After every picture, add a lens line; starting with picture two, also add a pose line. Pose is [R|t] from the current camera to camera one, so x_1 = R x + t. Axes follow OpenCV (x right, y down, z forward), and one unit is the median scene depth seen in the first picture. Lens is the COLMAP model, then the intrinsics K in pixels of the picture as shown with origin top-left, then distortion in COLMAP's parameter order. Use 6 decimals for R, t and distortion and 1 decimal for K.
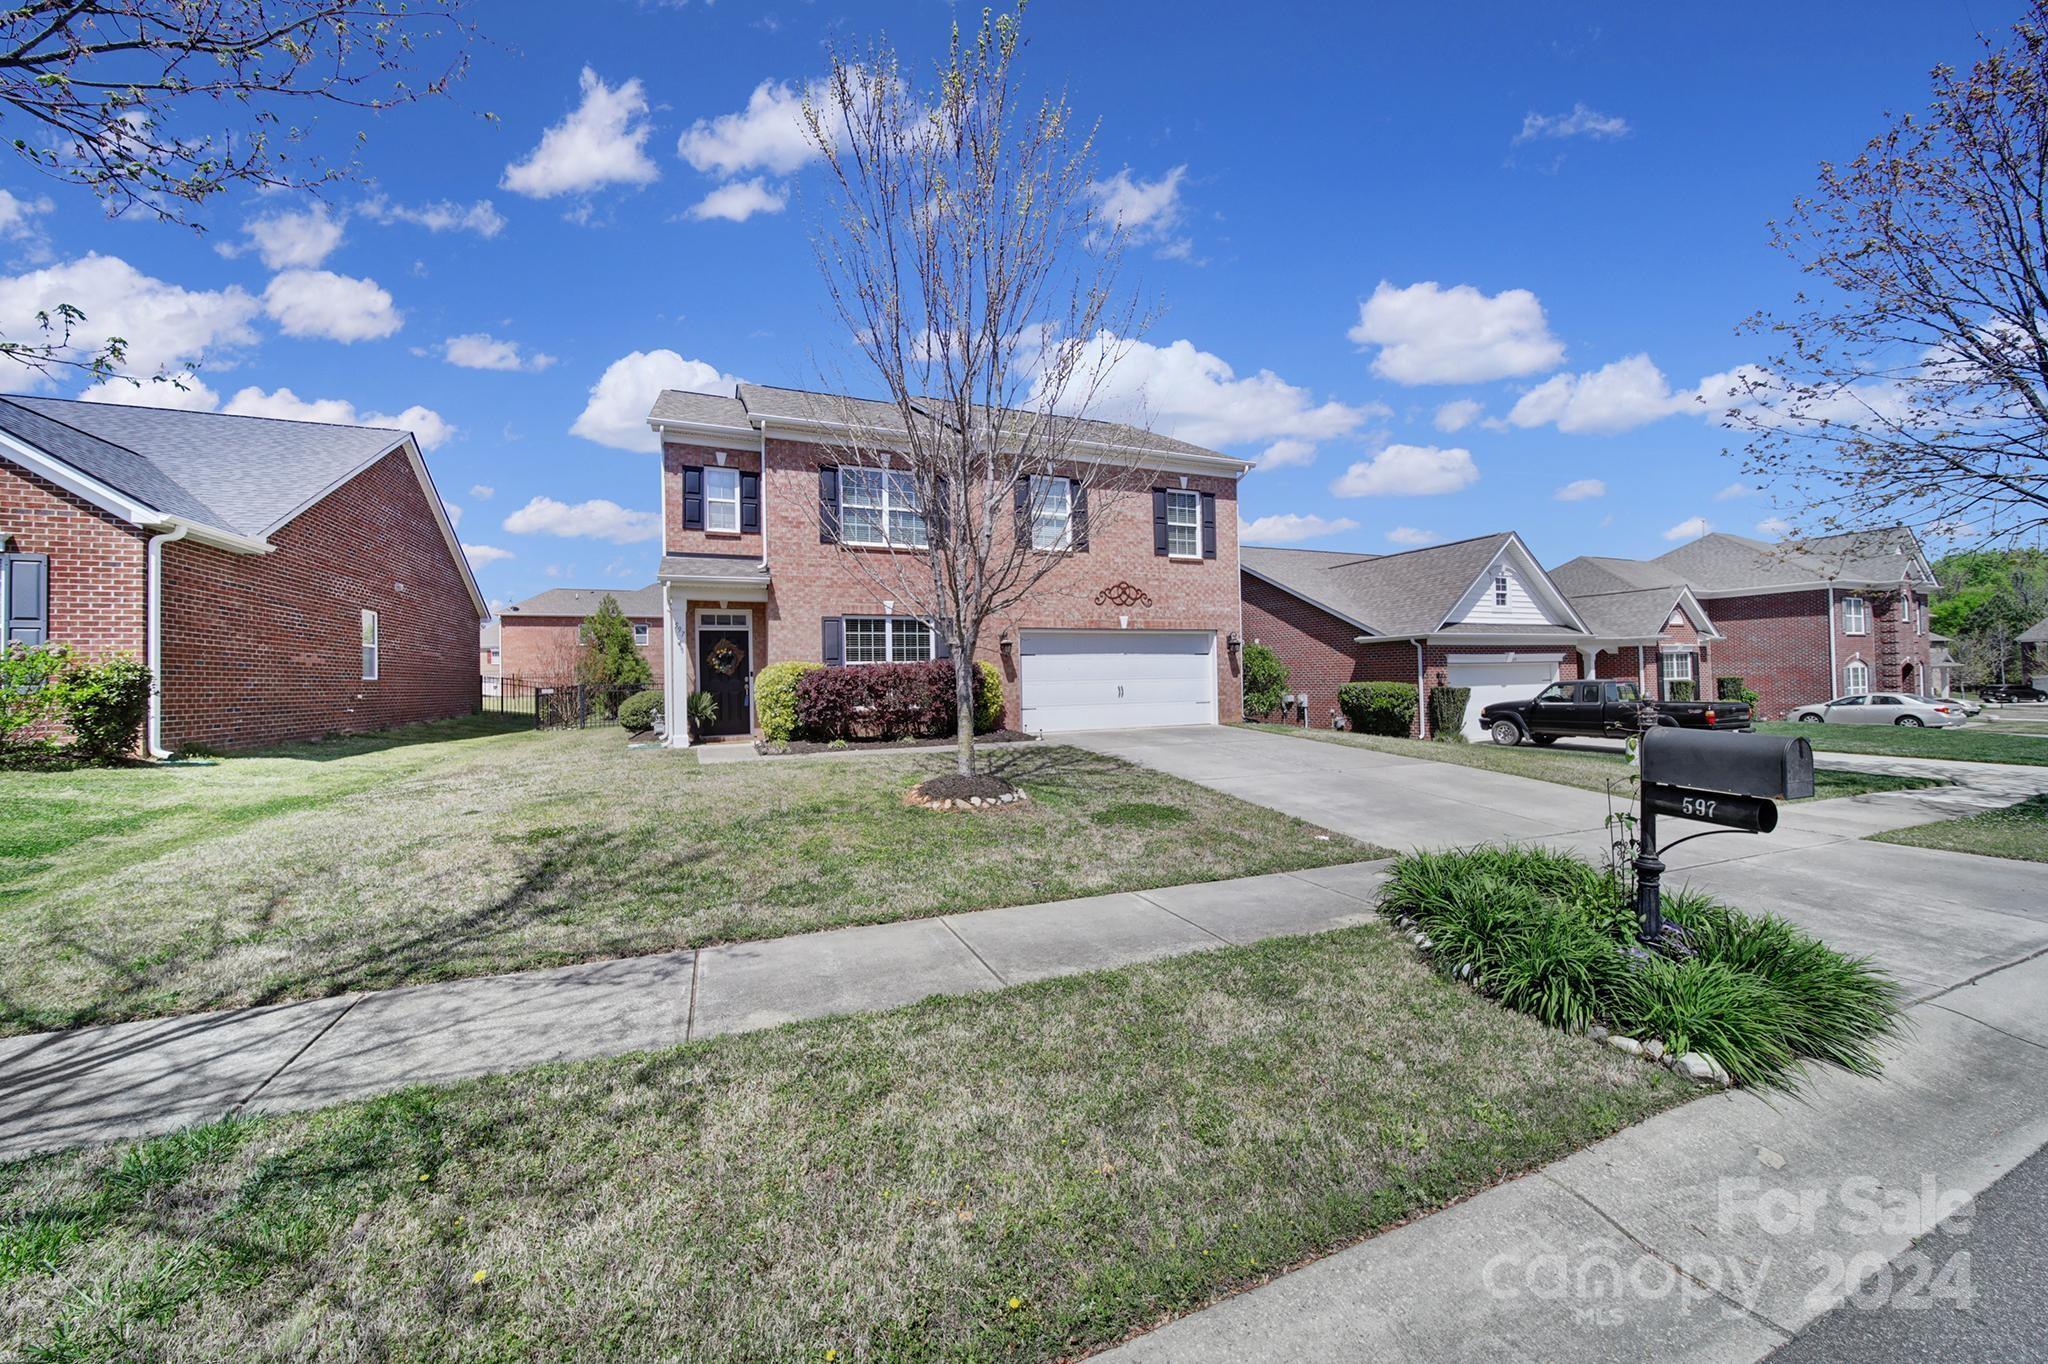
lens RADIAL K [[725.1, 0, 1019.2], [0, 725.1, 672.7], [0, 0, 1]] dist [-0.000840, -0.000254]
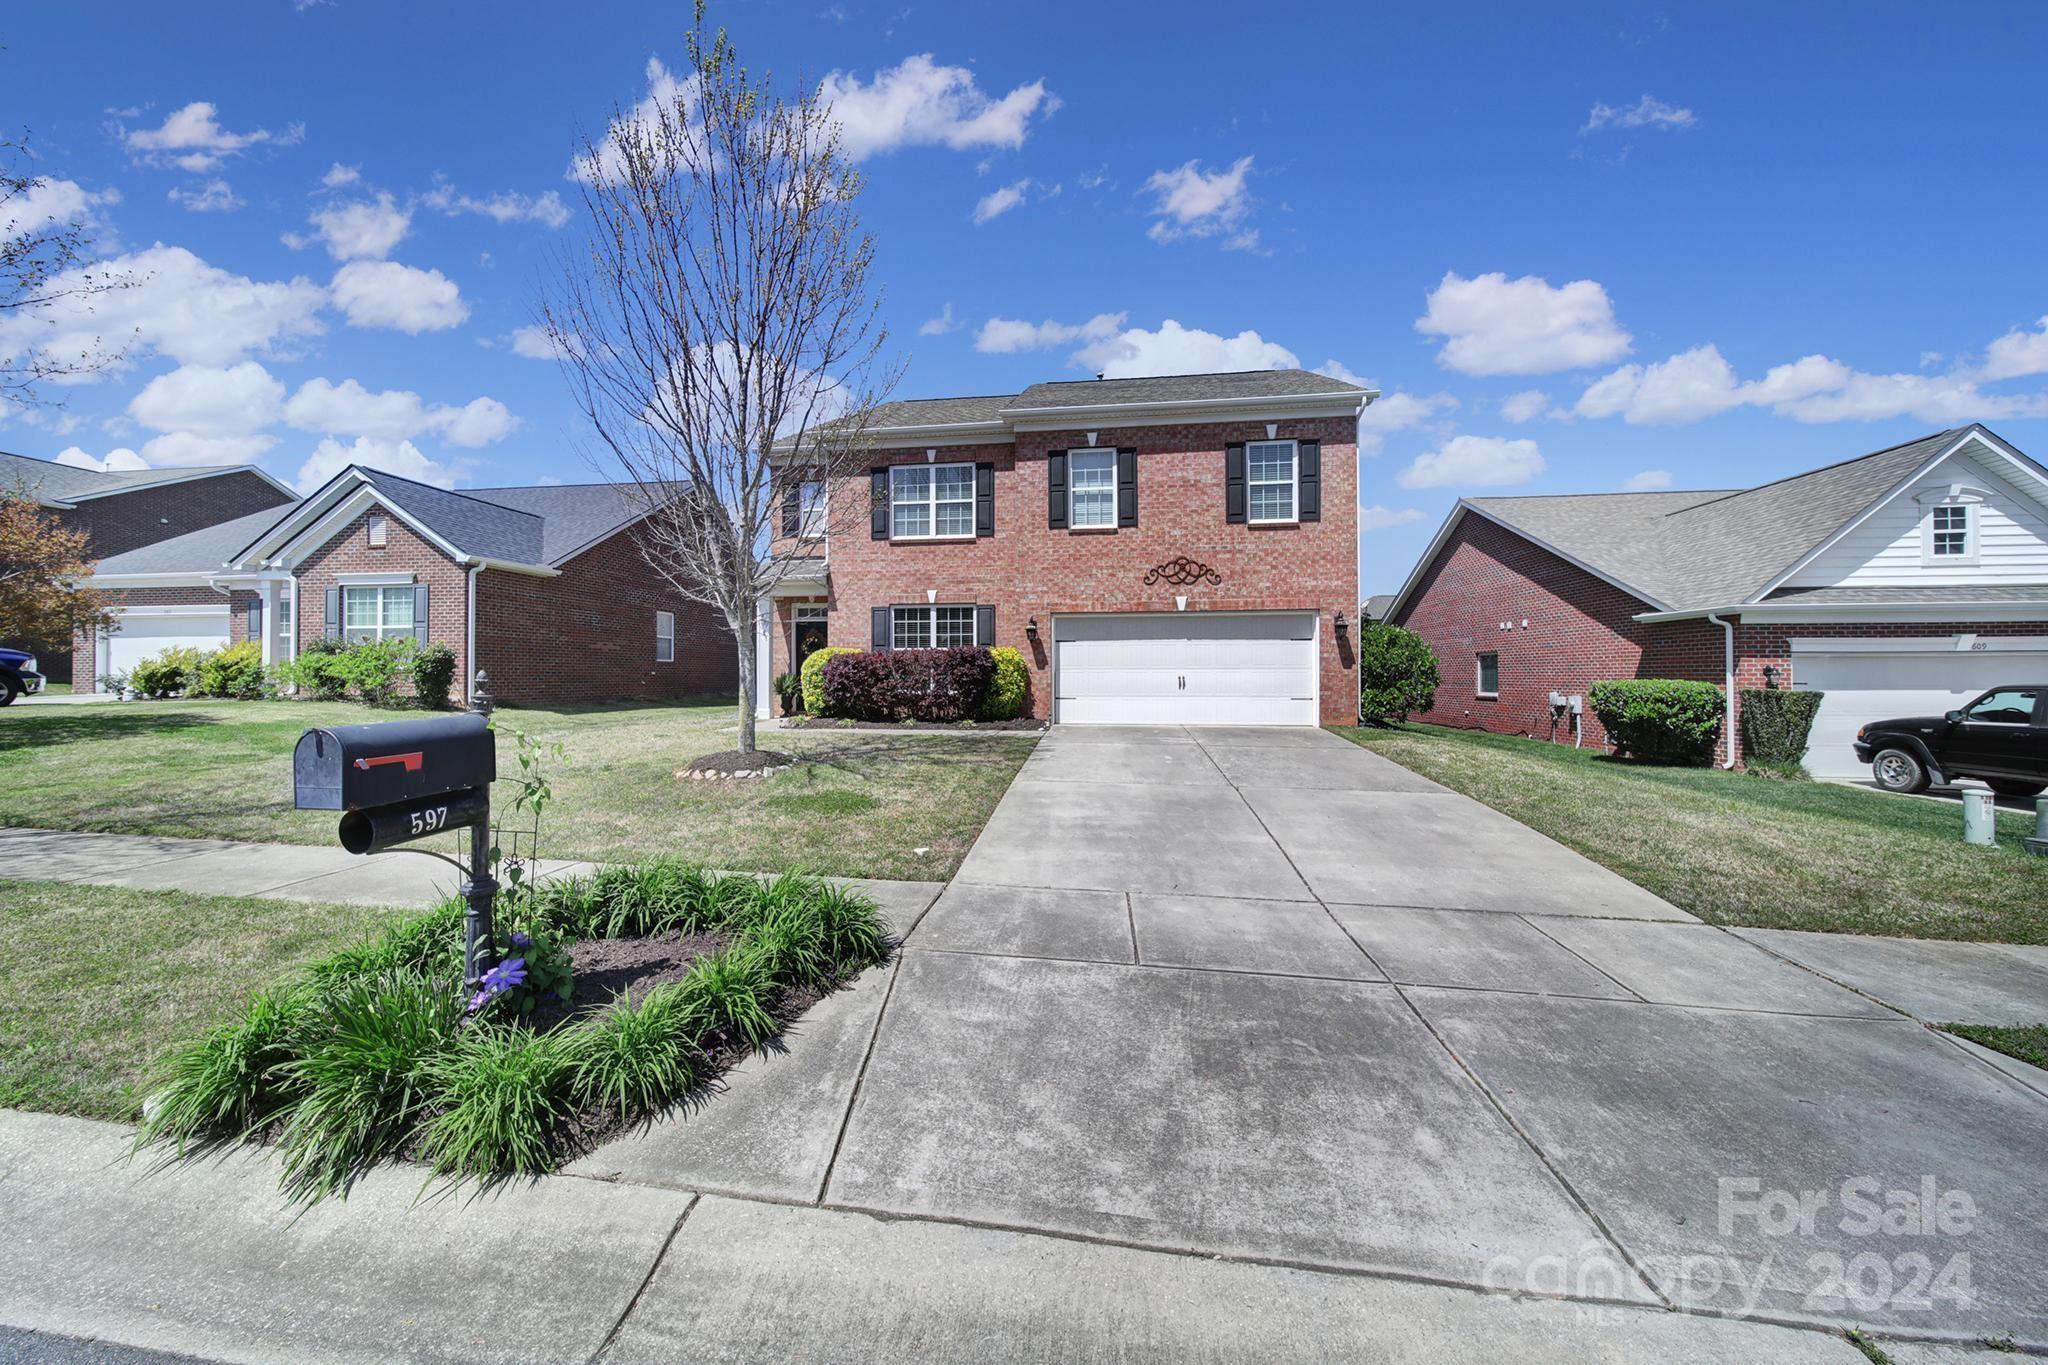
lens RADIAL K [[725.1, 0, 1019.2], [0, 725.1, 673.2], [0, 0, 1]] dist [-0.000840, -0.000254]
pose [[0.858638, 0.017373, -0.512288, 0.424790], [-0.010323, 0.999809, 0.016604, 0.001991], [0.512478, -0.008968, 0.858653, 0.148427]]
